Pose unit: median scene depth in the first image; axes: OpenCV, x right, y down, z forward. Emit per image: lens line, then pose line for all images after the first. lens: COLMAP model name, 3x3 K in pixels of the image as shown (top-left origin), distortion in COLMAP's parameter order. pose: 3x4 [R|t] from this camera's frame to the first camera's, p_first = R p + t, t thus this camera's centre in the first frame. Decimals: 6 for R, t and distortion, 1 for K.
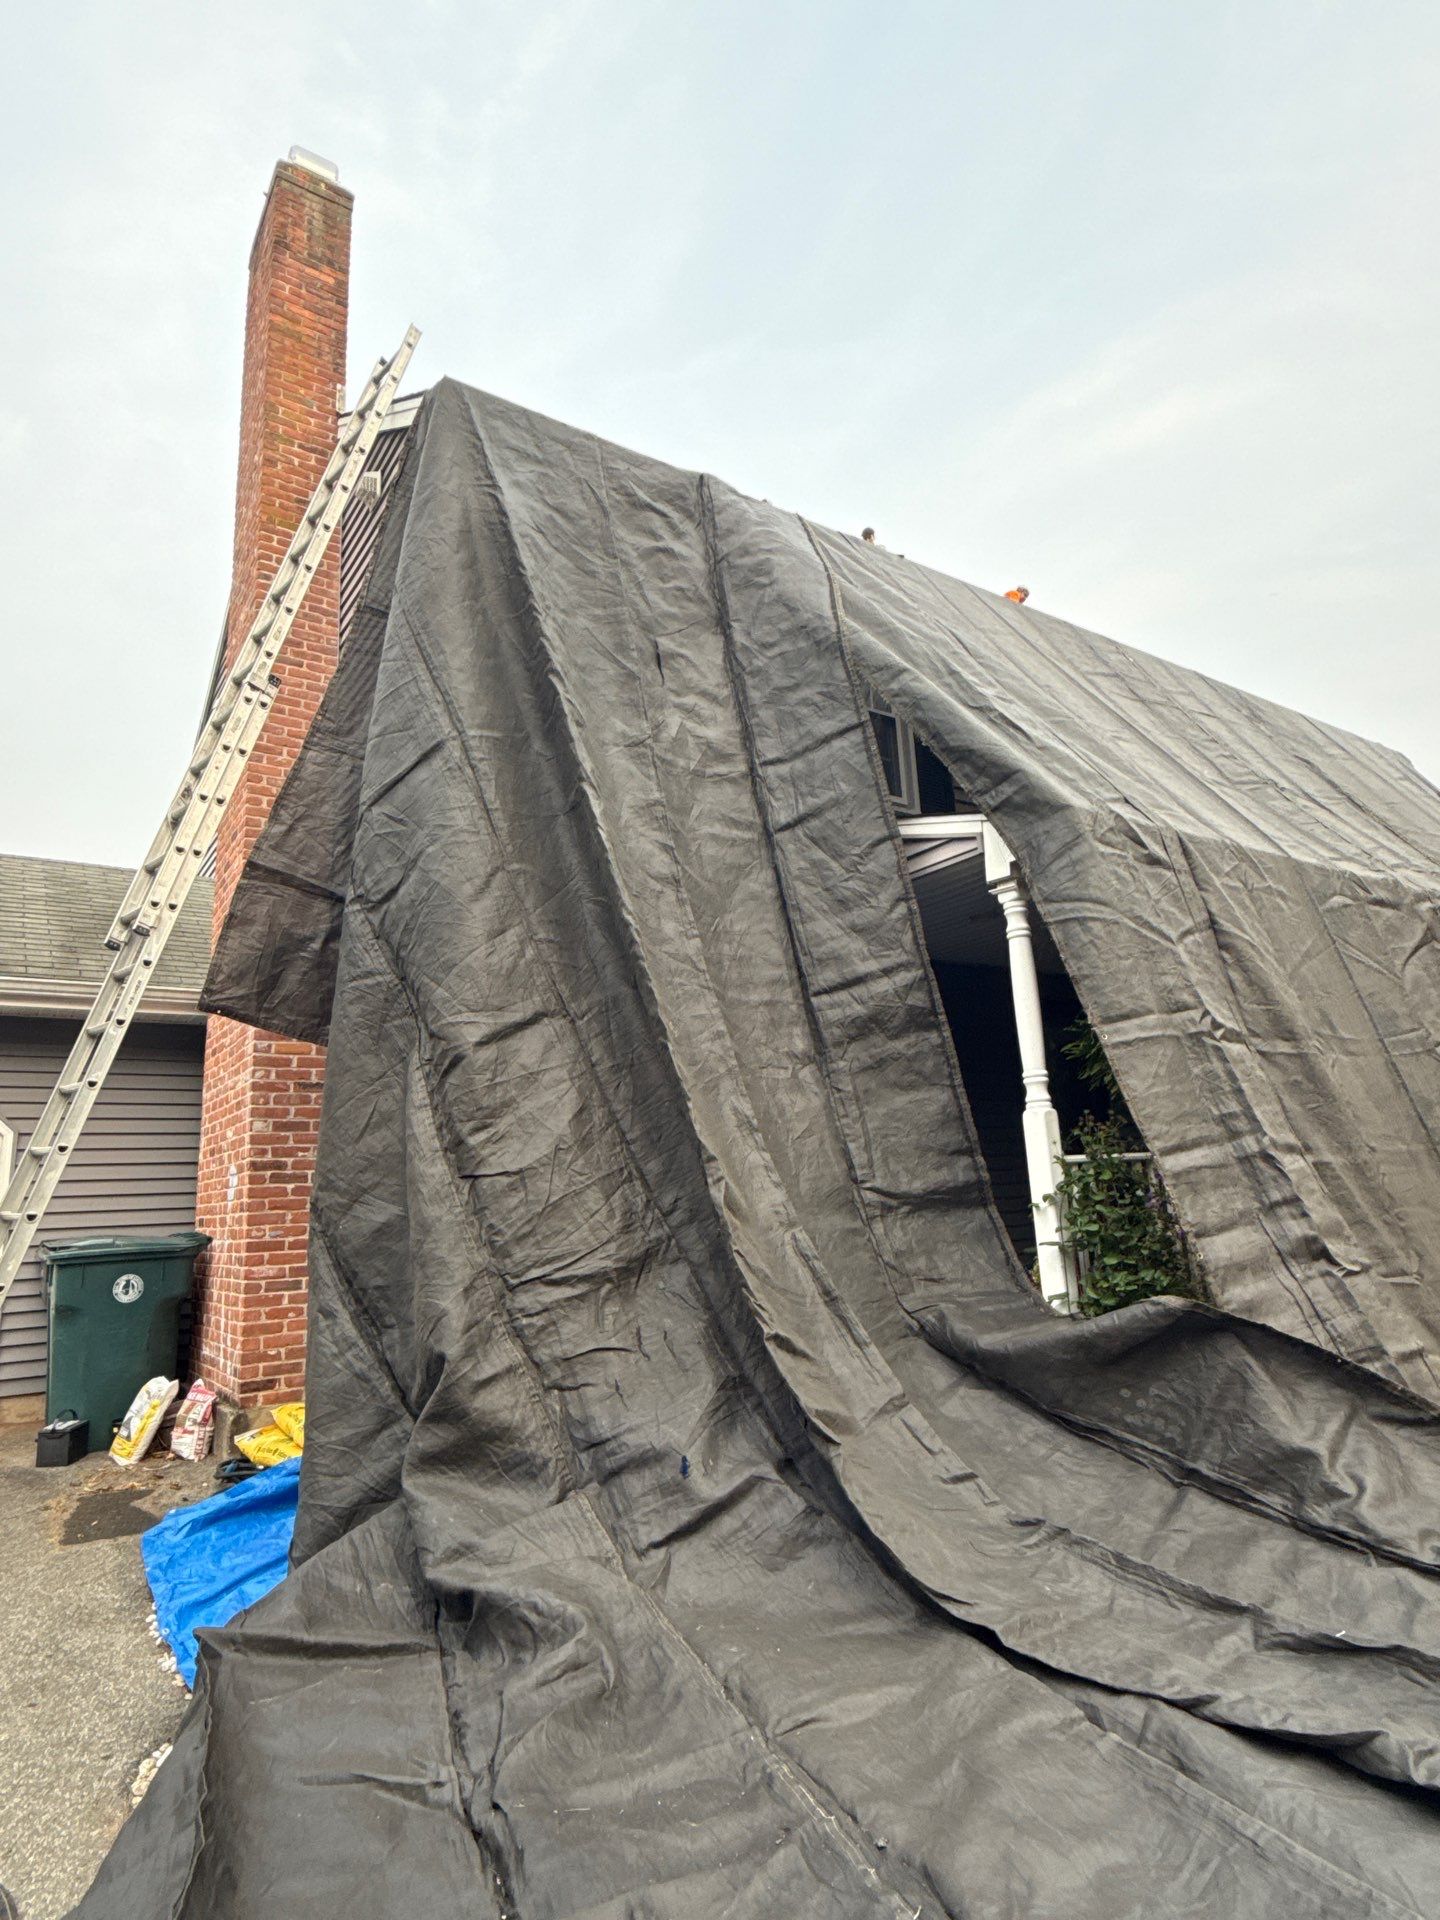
lens RADIAL K [[1105.6, 0, 719.8], [0, 1105.6, 963.9], [0, 0, 1]] dist [0.001884, 0.001291]
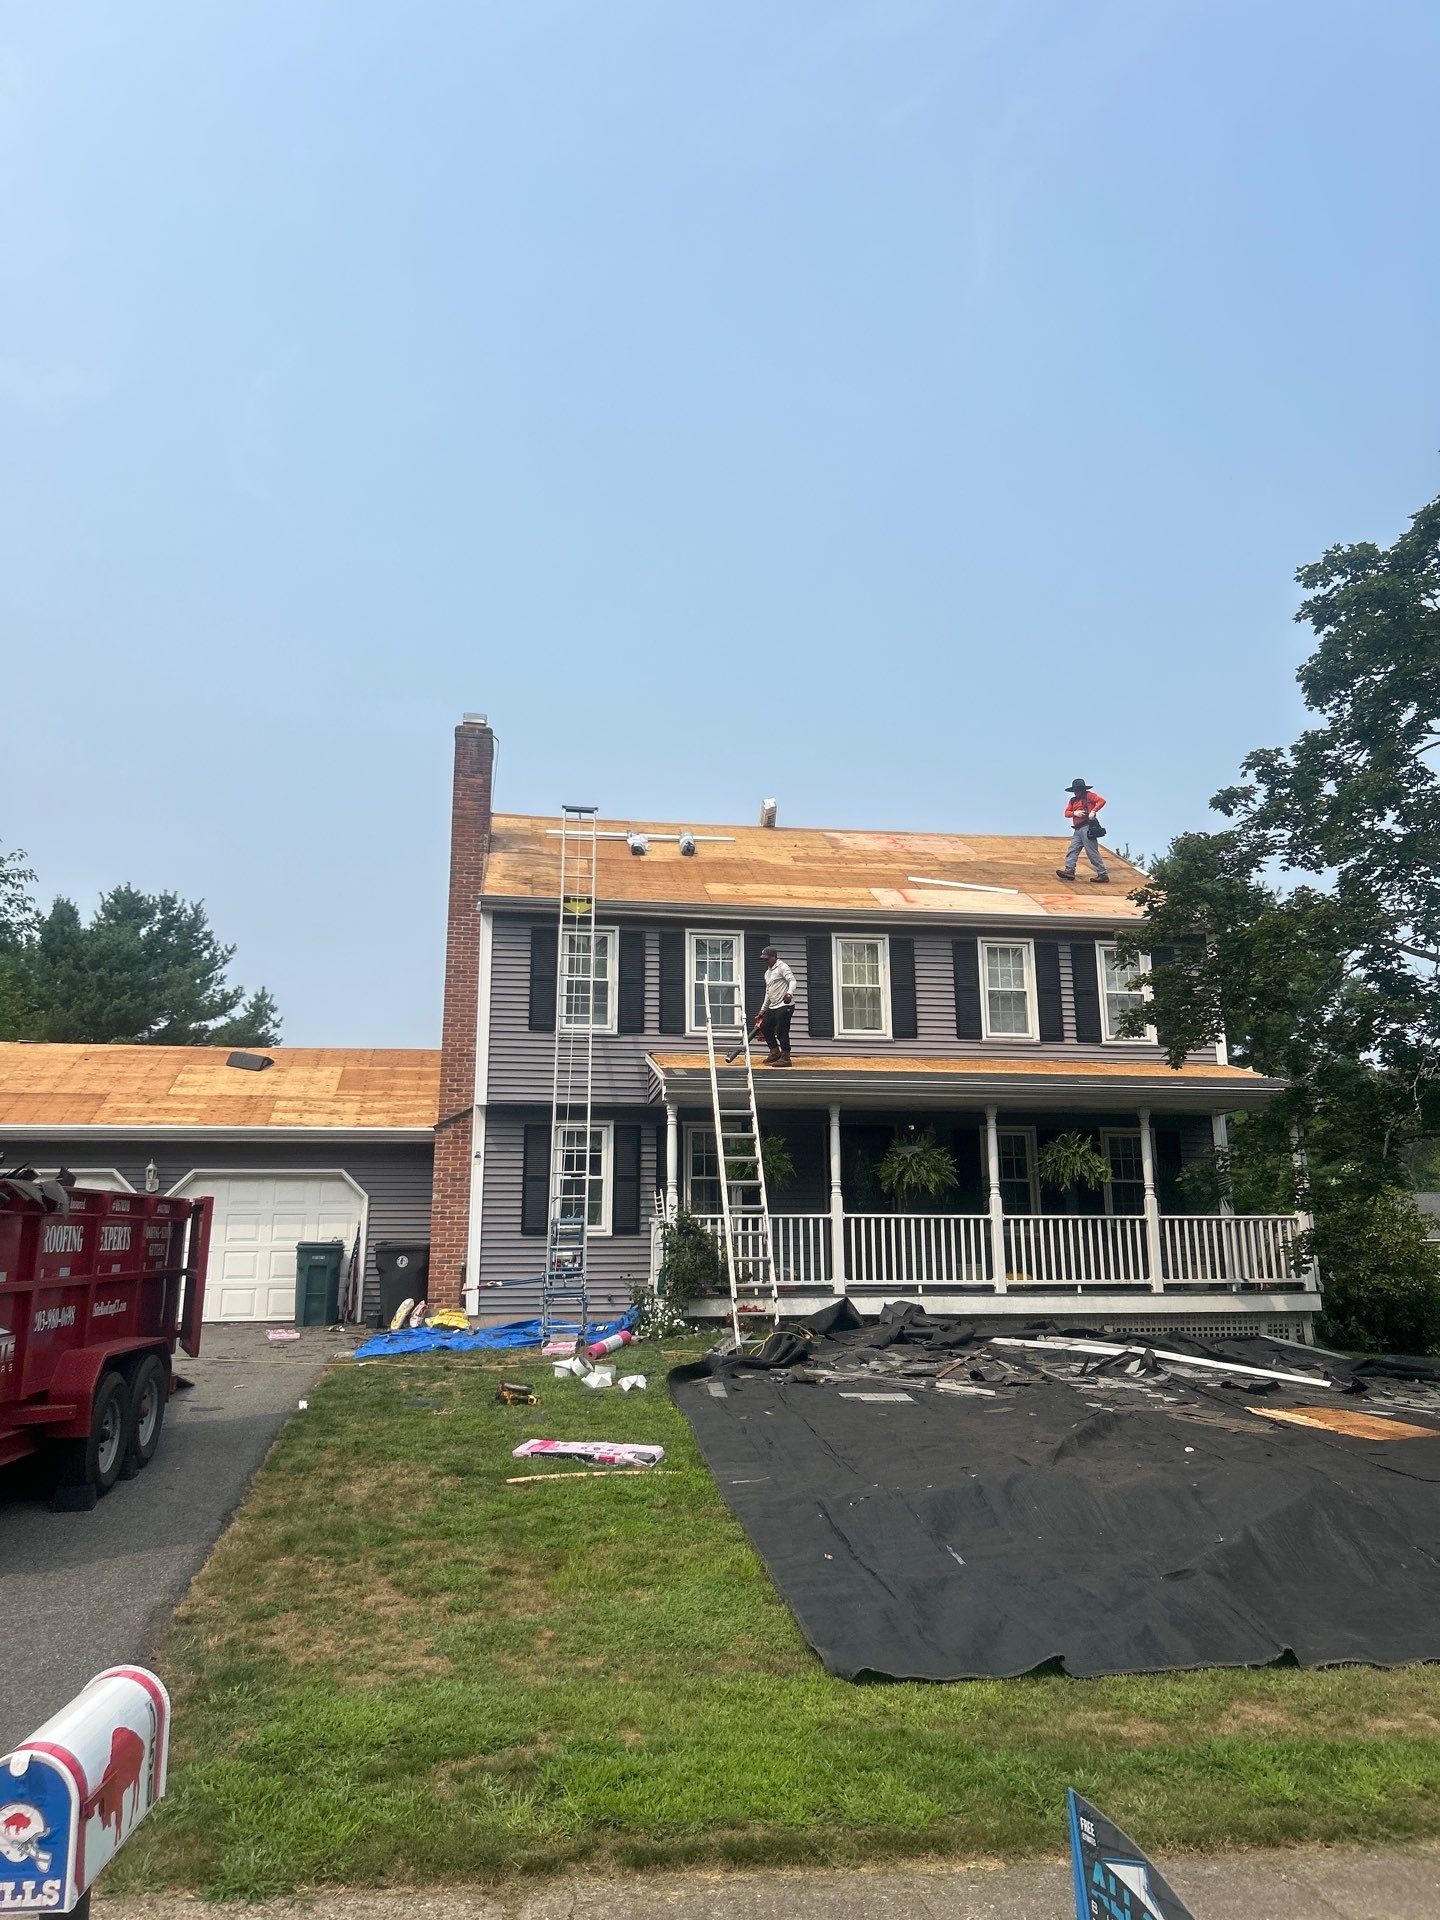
lens RADIAL K [[1428.6, 0, 736.3], [0, 1428.6, 937.1], [0, 0, 1]] dist [0.081335, -0.159167]
pose [[0.904948, -0.056362, -0.421772, 1.550870], [0.051429, 0.998410, -0.023073, -0.316743], [0.422402, -0.000811, 0.906408, -1.592884]]
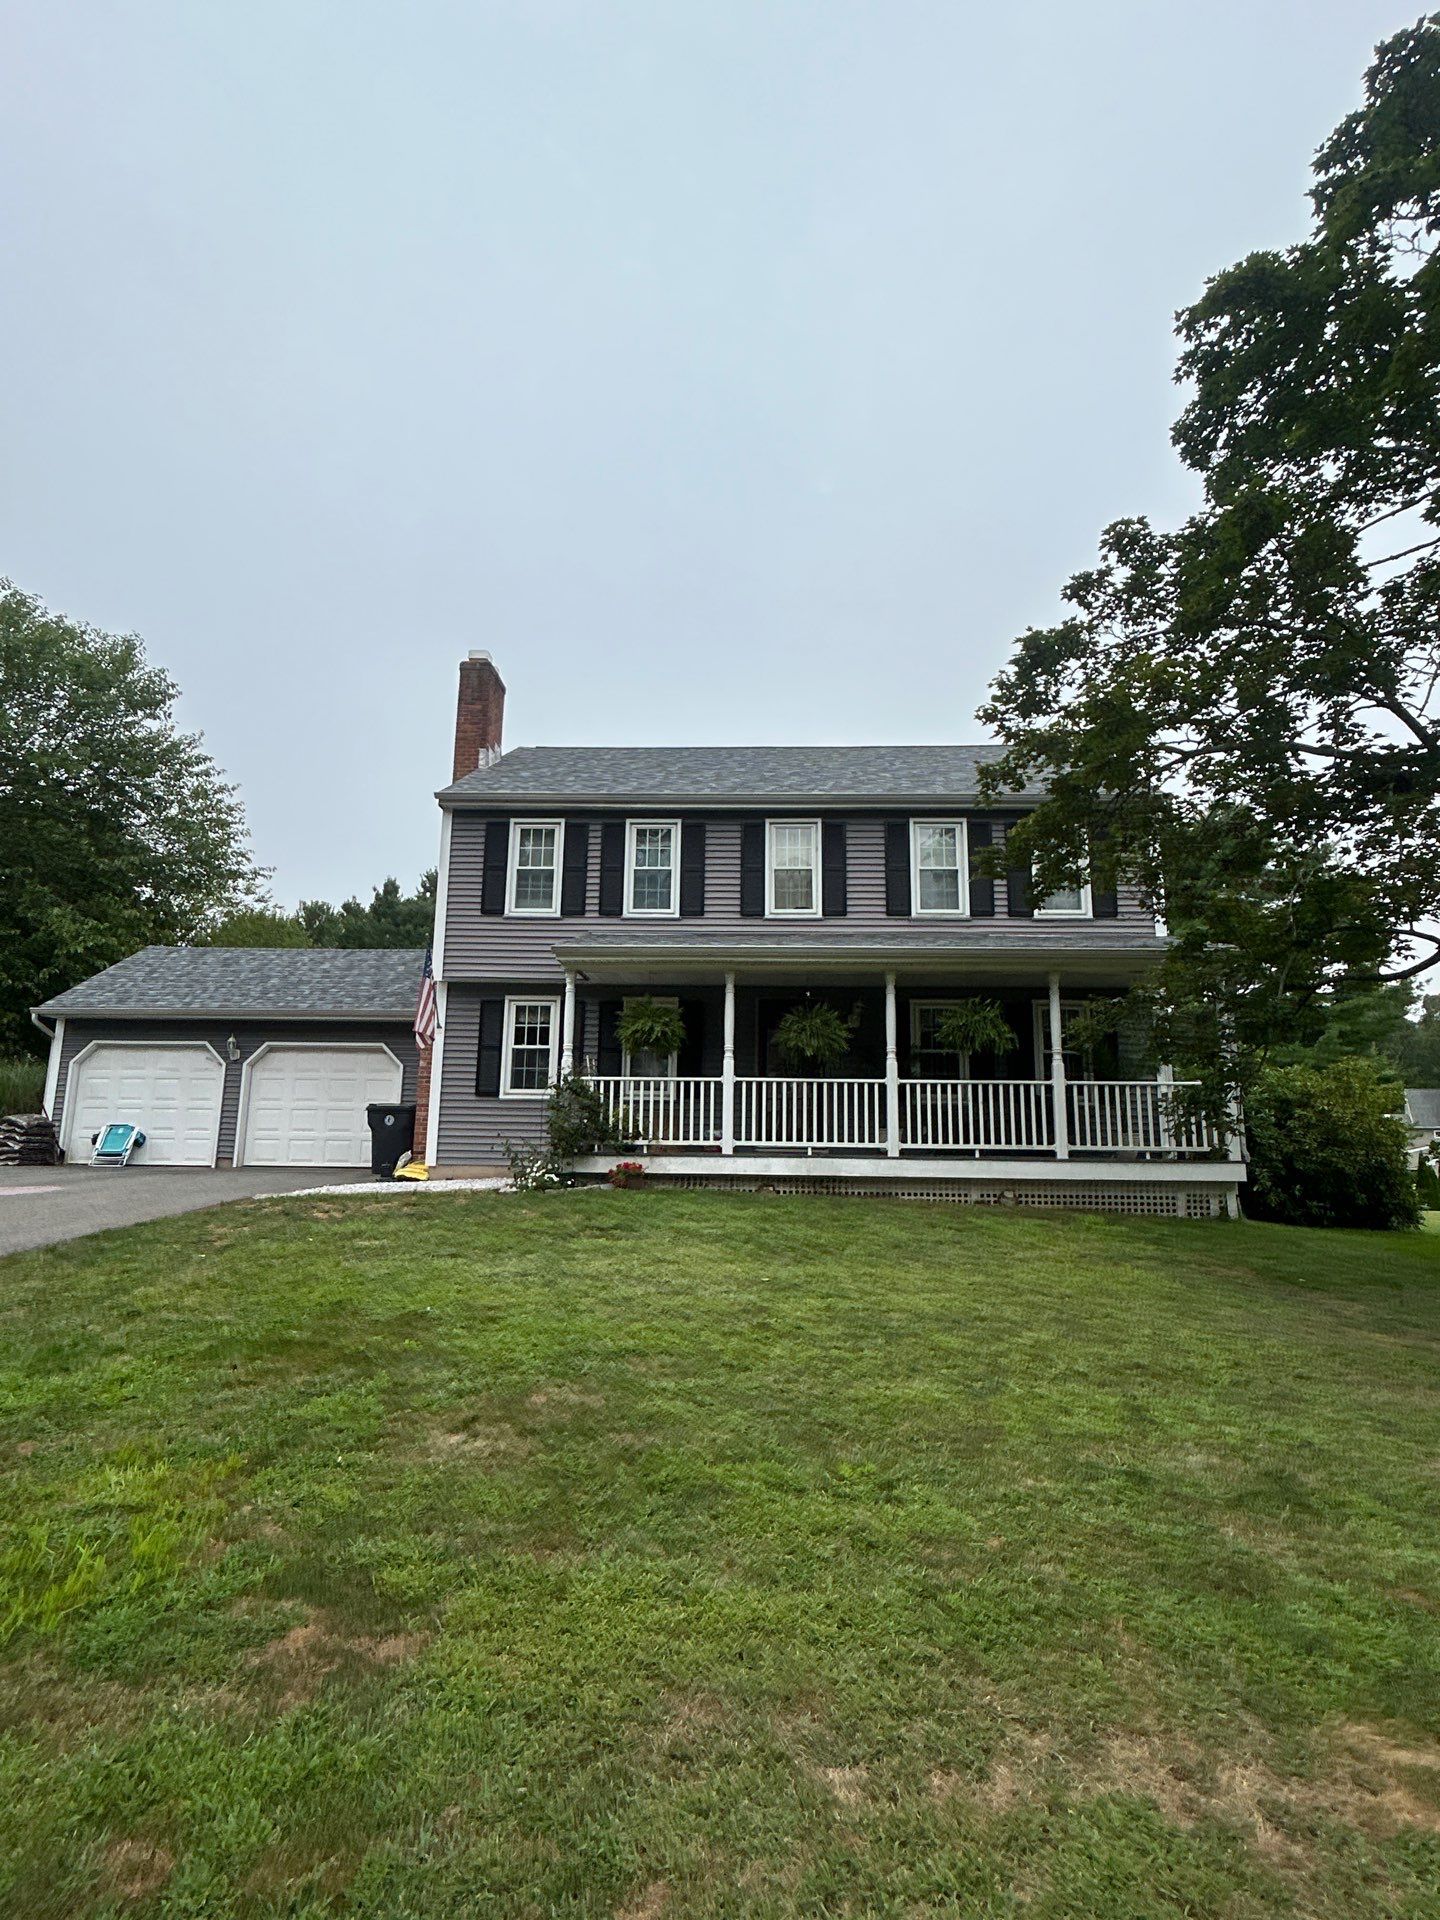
lens RADIAL K [[989.3, 0, 719.8], [0, 989.3, 966.3], [0, 0, 1]] dist [0.005186, -0.016054]
pose [[0.800358, -0.048861, -0.597529, 1.692531], [0.072881, 0.997211, 0.016077, -0.083979], [0.595077, -0.056416, 0.801686, -0.548378]]
